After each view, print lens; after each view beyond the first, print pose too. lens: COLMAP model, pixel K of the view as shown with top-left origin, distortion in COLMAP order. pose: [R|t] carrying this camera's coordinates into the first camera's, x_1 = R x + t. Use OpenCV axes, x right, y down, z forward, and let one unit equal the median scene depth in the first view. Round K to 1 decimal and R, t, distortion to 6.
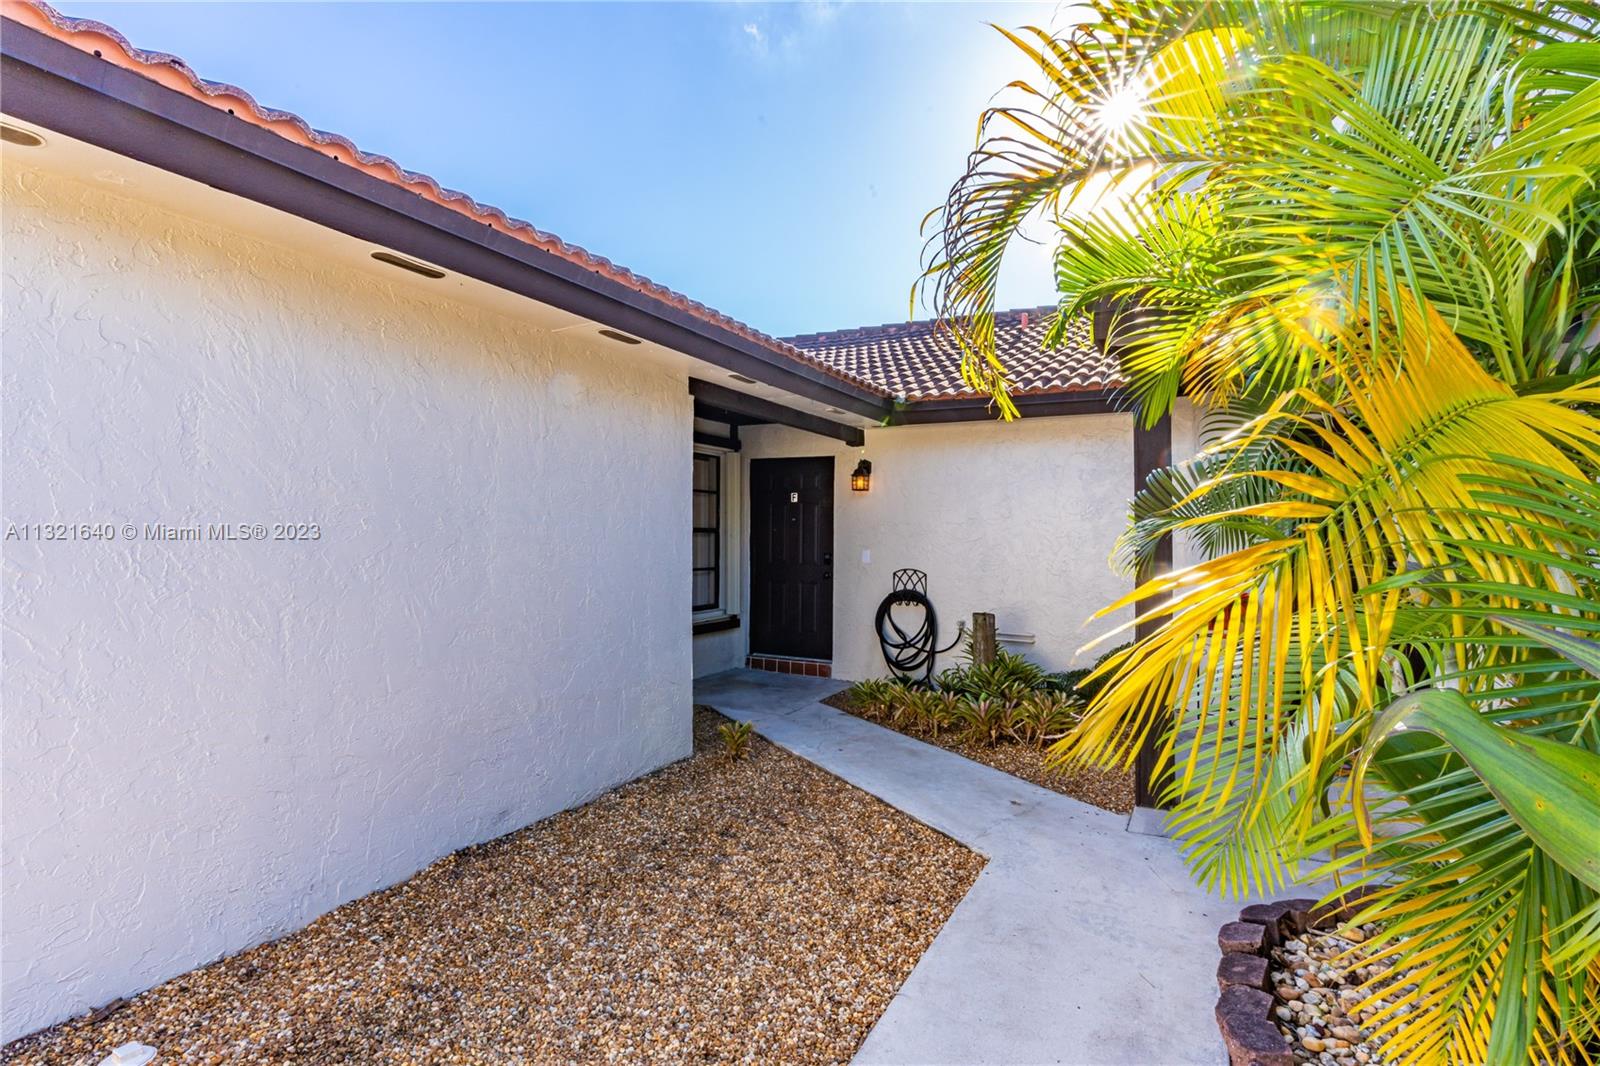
lens RADIAL K [[777.2, 0, 802.2], [0, 777.2, 536.5], [0, 0, 1]] dist [0.003050, -0.000273]
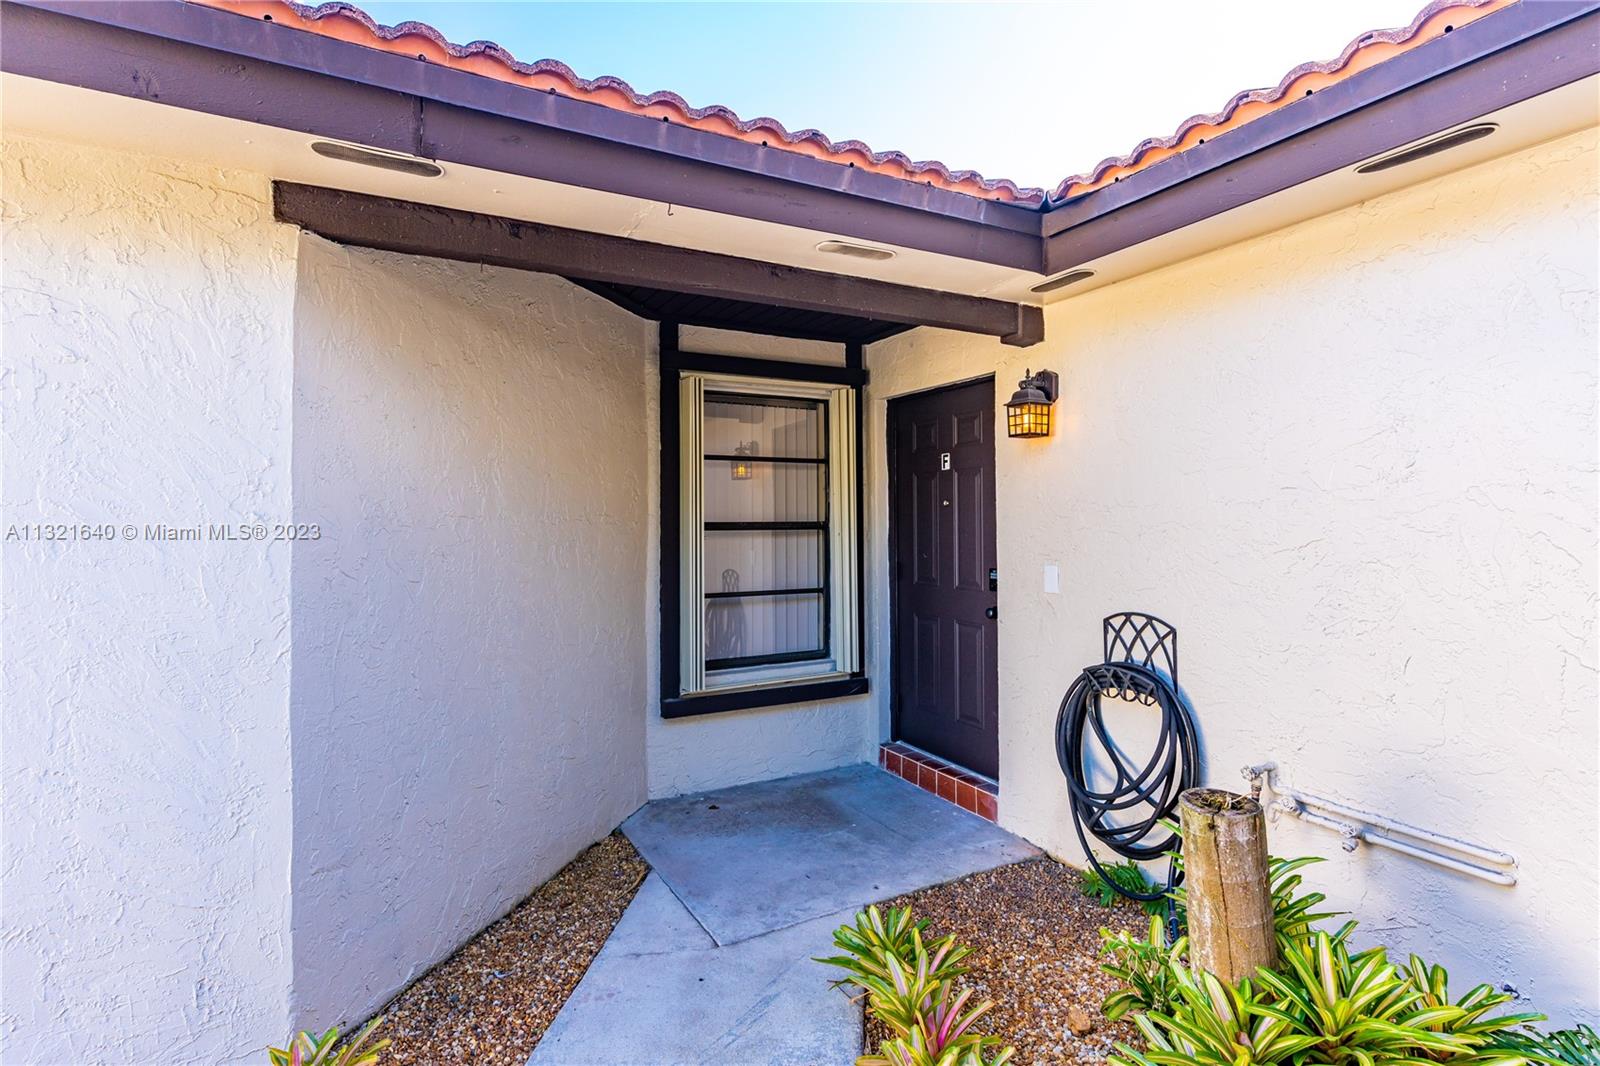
lens RADIAL K [[777.2, 0, 800.6], [0, 777.2, 516.4], [0, 0, 1]] dist [0.003050, -0.000273]
pose [[0.827718, -0.019658, -0.560800, 0.214725], [0.014044, 0.999799, -0.014319, -0.006927], [0.560968, 0.003977, 0.827828, 0.525211]]
